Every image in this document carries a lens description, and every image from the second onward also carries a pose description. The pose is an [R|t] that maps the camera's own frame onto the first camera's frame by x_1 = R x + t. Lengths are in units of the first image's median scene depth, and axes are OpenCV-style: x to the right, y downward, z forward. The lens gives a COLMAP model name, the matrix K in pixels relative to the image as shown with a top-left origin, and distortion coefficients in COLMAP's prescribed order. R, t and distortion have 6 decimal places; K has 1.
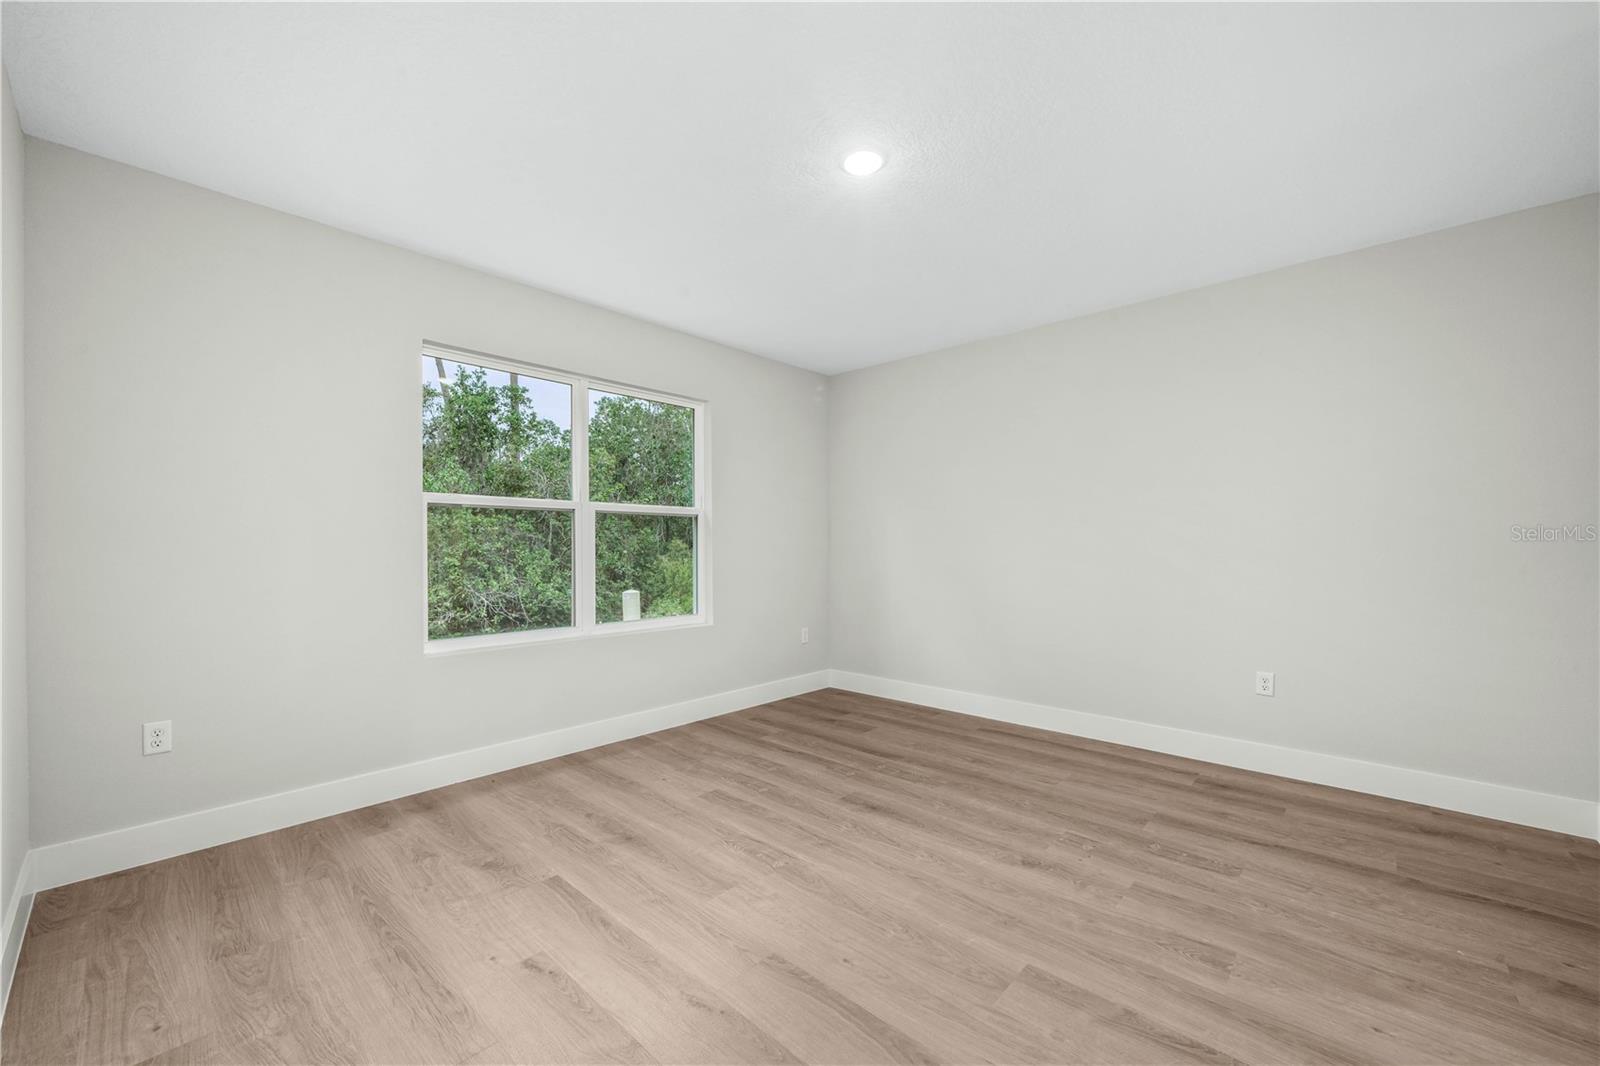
lens RADIAL K [[647.7, 0, 794.7], [0, 647.7, 543.3], [0, 0, 1]] dist [-0.002848, -0.000341]
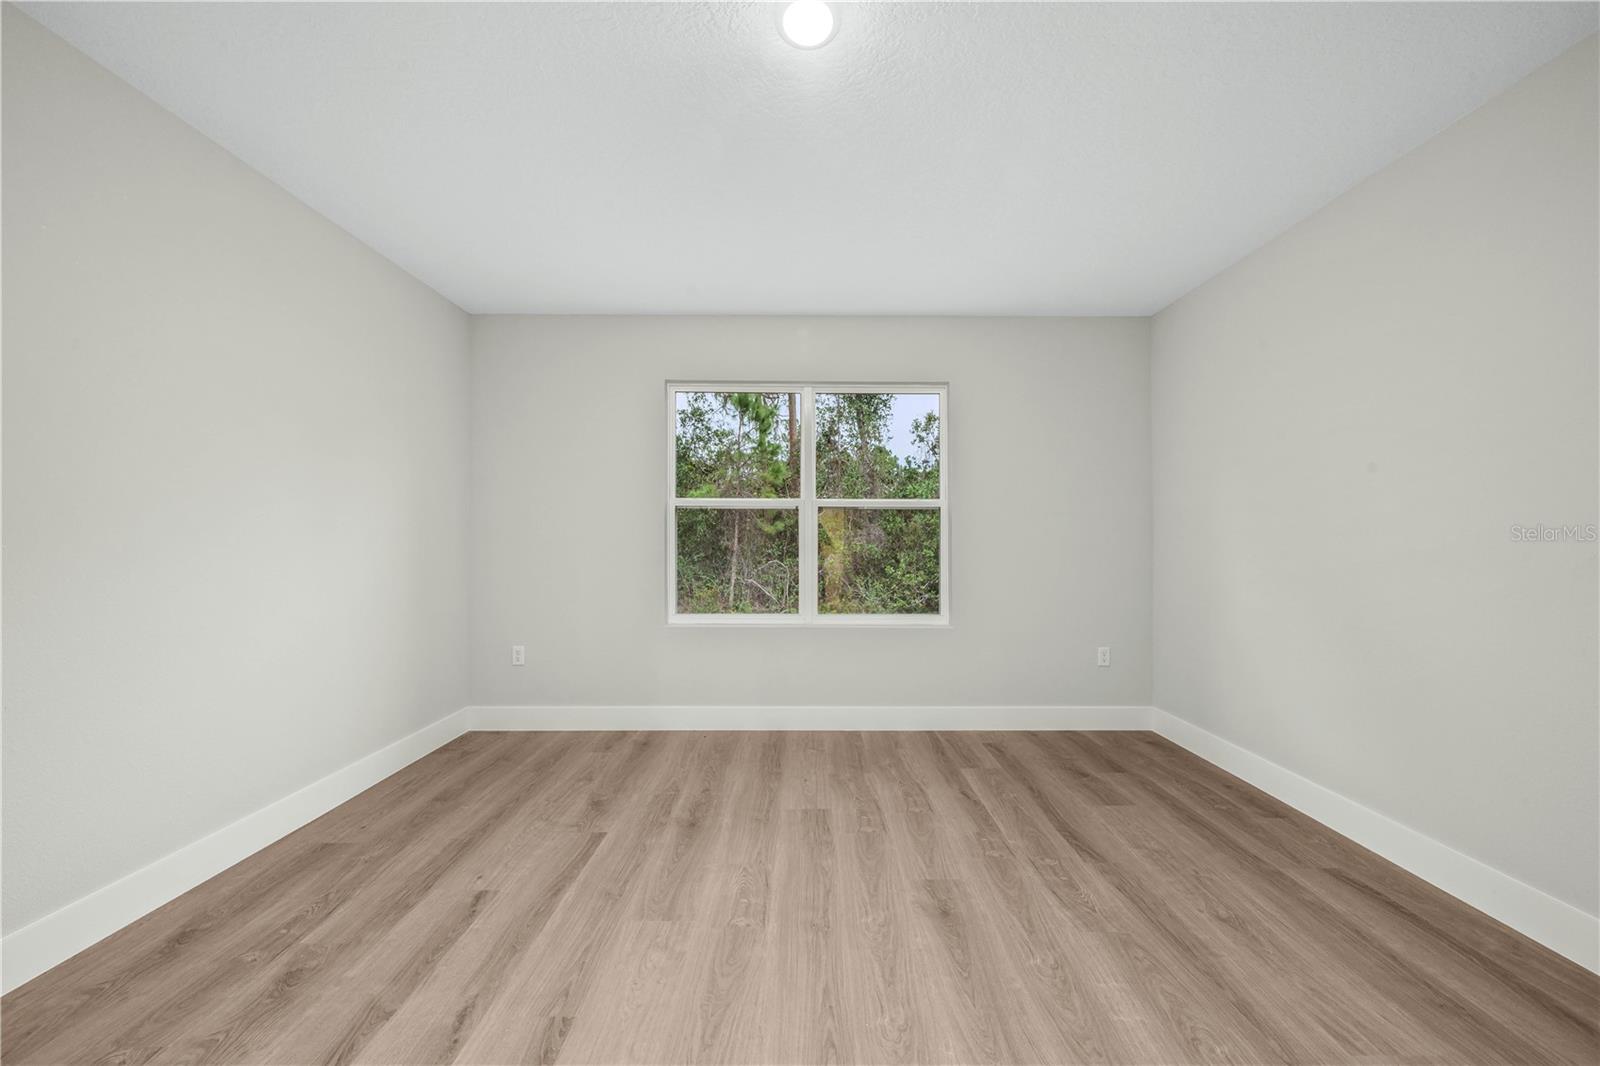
lens RADIAL K [[564.3, 0, 789.2], [0, 564.3, 535.4], [0, 0, 1]] dist [-0.006848, 0.000936]
pose [[0.677699, -0.001670, -0.735338, 0.472063], [-0.002804, 0.999984, -0.004855, 0.000653], [0.735334, 0.005352, 0.677683, 0.471550]]
